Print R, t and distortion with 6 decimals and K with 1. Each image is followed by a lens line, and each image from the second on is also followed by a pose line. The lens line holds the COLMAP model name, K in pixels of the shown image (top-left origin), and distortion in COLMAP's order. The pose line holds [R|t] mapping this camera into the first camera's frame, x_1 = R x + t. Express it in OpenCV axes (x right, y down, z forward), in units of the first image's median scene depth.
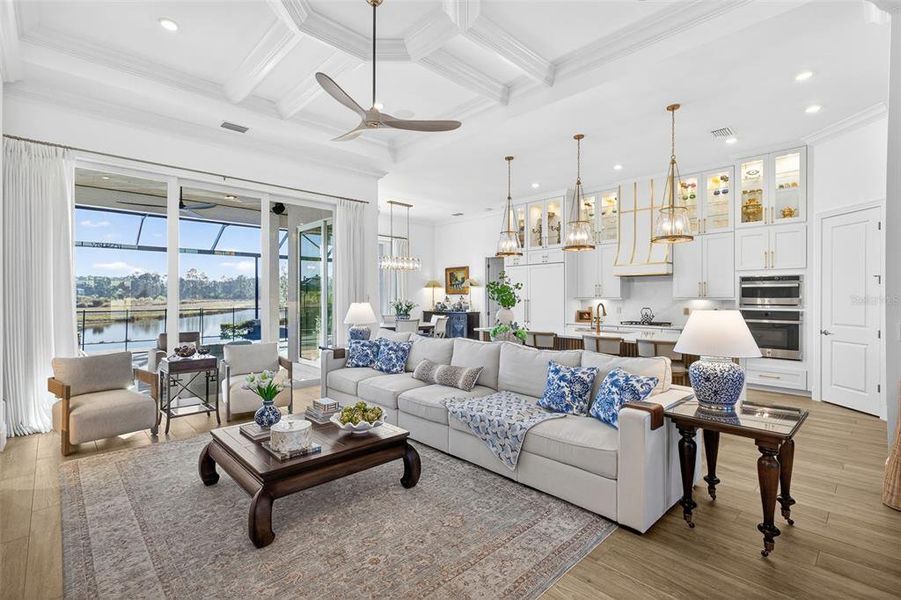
lens RADIAL K [[412.4, 0, 450.5], [0, 412.4, 300.0], [0, 0, 1]] dist [0.000211, -0.000194]
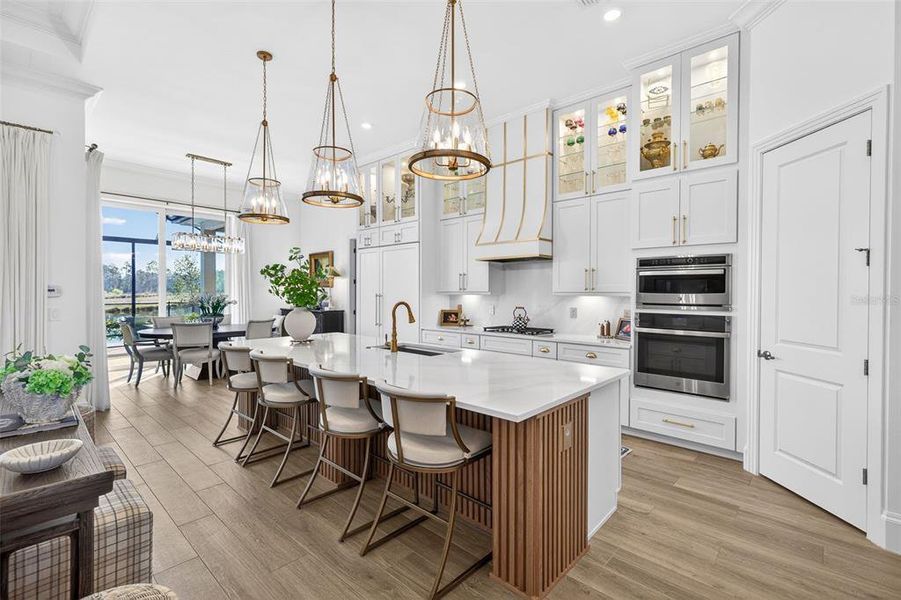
lens RADIAL K [[405.1, 0, 448.7], [0, 405.1, 297.0], [0, 0, 1]] dist [-0.000682, 0.000177]
pose [[0.998204, 0.004898, 0.059707, 0.338593], [-0.005207, 0.999974, 0.005022, -0.000826], [-0.059681, -0.005324, 0.998203, 0.362679]]
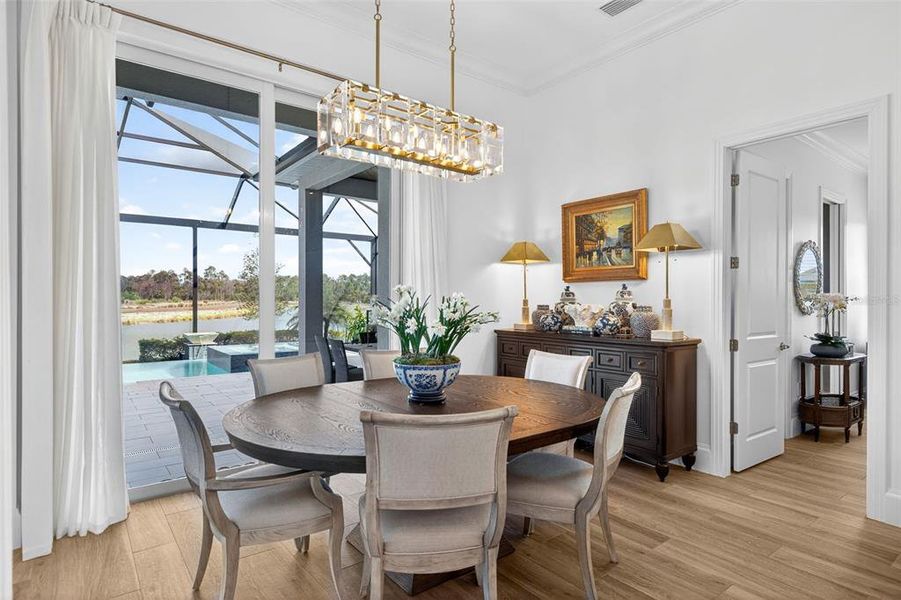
lens RADIAL K [[481.2, 0, 446.9], [0, 481.2, 303.7], [0, 0, 1]] dist [0.003696, 0.000233]
pose [[0.993385, 0.005641, -0.114694, -0.100537], [-0.005524, 0.999984, 0.001335, 0.006910], [0.114700, -0.000692, 0.993400, 0.984913]]
